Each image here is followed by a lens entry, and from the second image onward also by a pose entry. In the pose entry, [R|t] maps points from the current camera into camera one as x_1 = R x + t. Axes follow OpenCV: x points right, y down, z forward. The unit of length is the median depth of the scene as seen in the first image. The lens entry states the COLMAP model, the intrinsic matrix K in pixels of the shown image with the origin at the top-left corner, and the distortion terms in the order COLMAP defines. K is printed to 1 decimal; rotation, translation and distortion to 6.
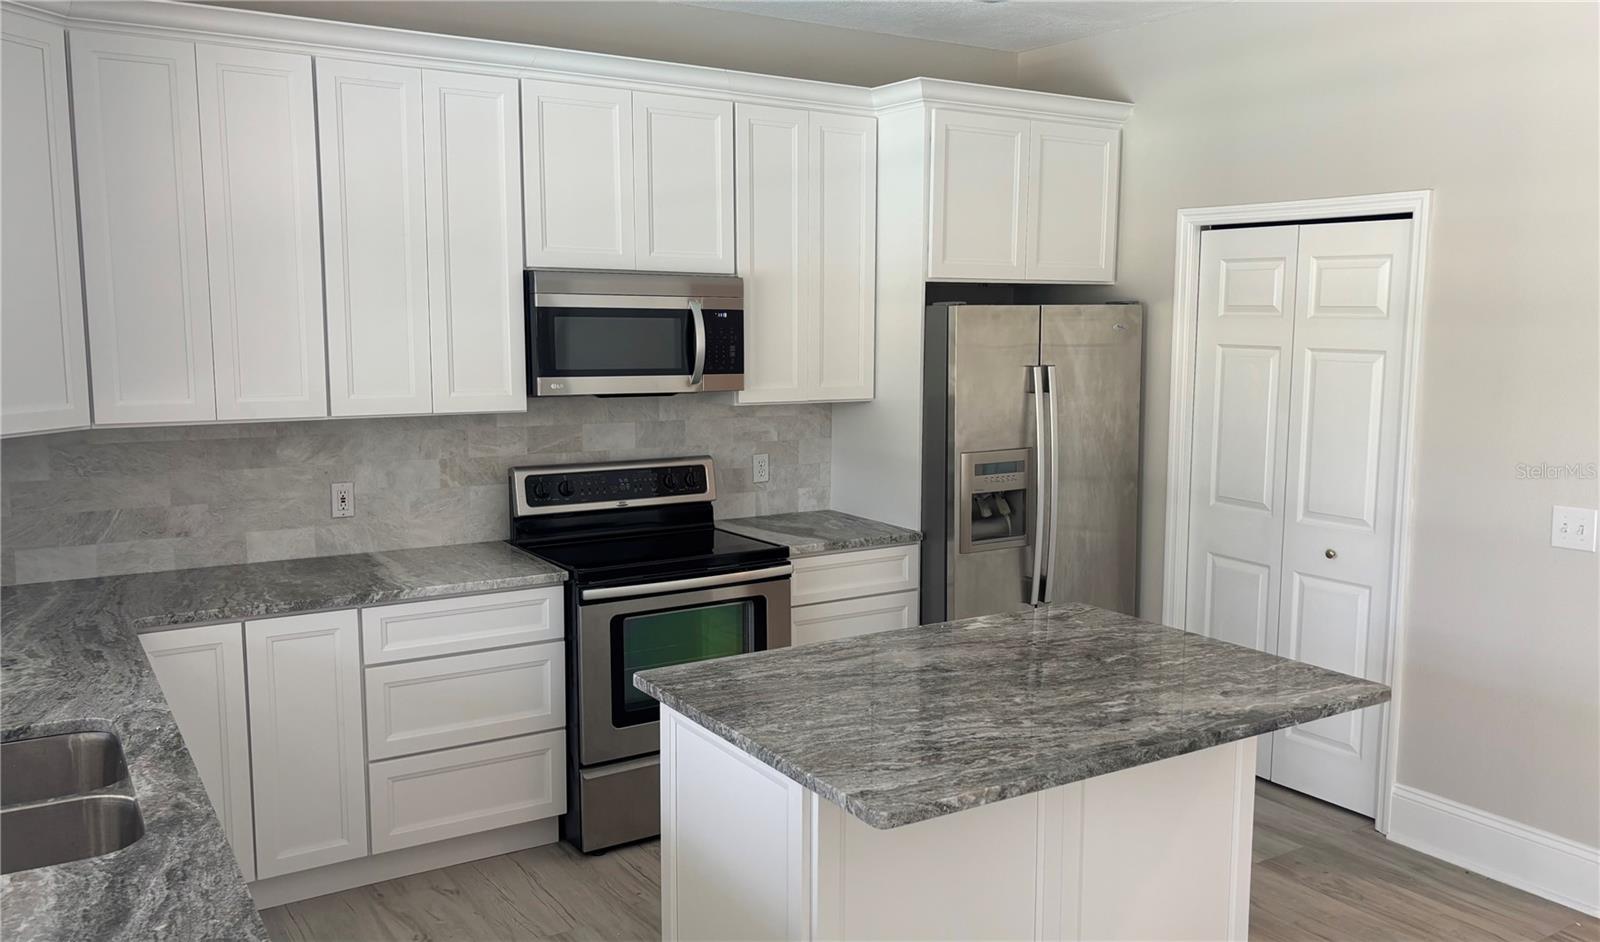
lens RADIAL K [[1246.1, 0, 799.9], [0, 1246.1, 479.4], [0, 0, 1]] dist [0.069222, -0.004004]
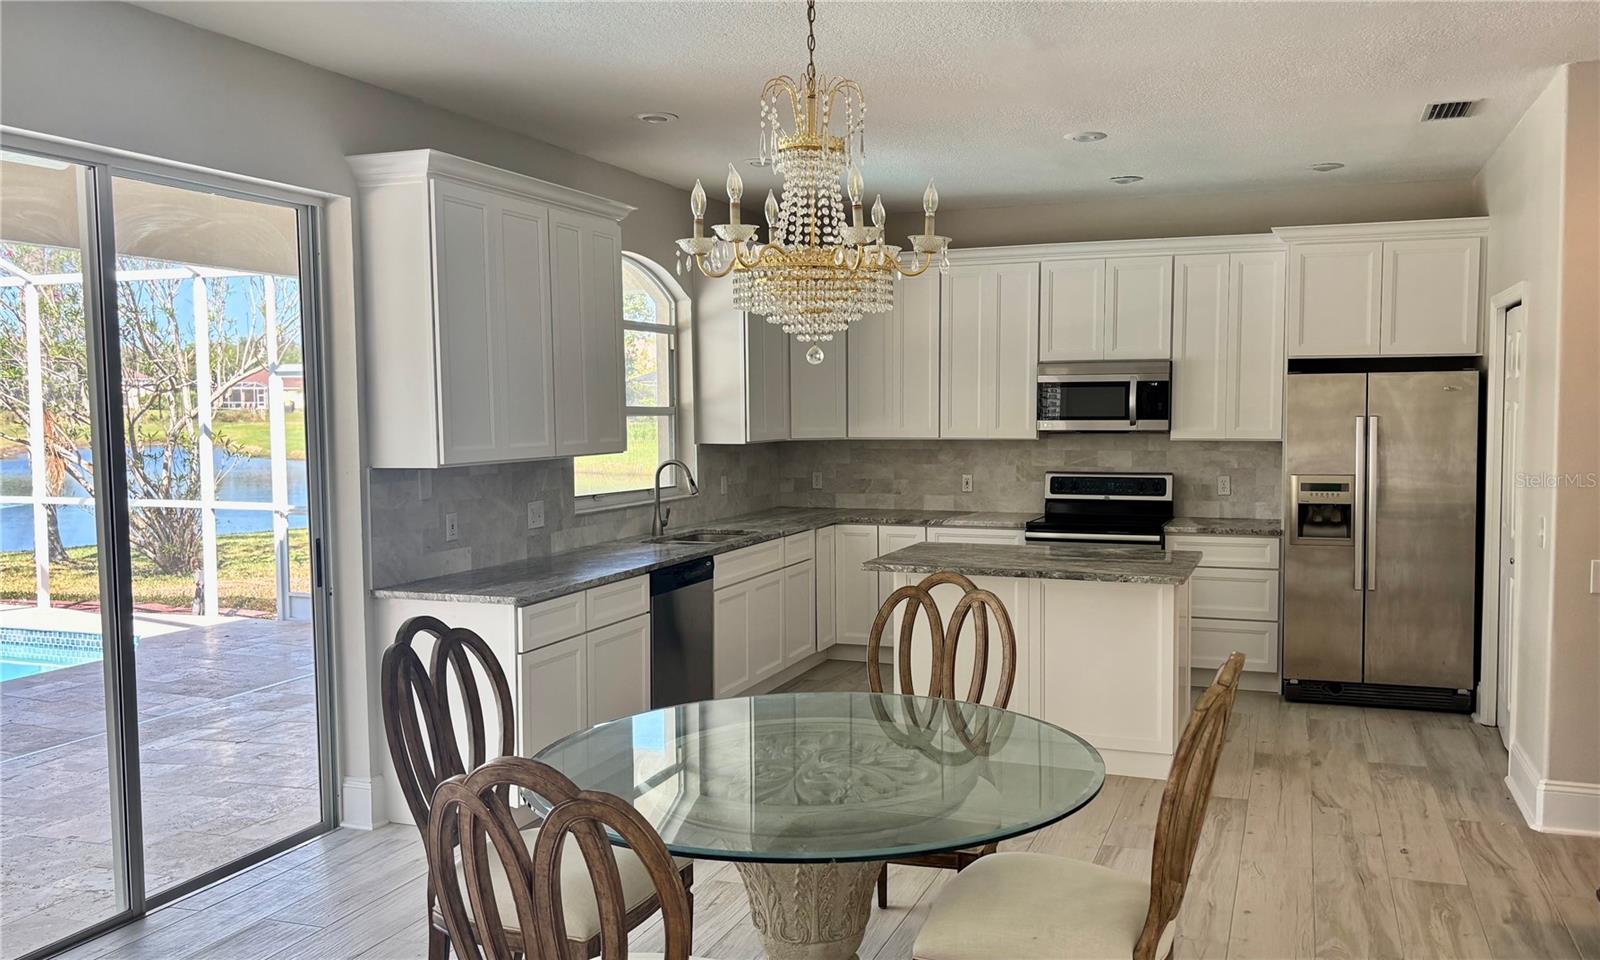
lens RADIAL K [[1228.1, 0, 801.3], [0, 1228.1, 482.6], [0, 0, 1]] dist [-0.000009, 0.000746]
pose [[0.583023, 0.042503, -0.811343, 0.991639], [-0.094510, 0.995399, -0.015769, 0.066893], [0.806940, 0.085874, 0.584357, -0.308821]]
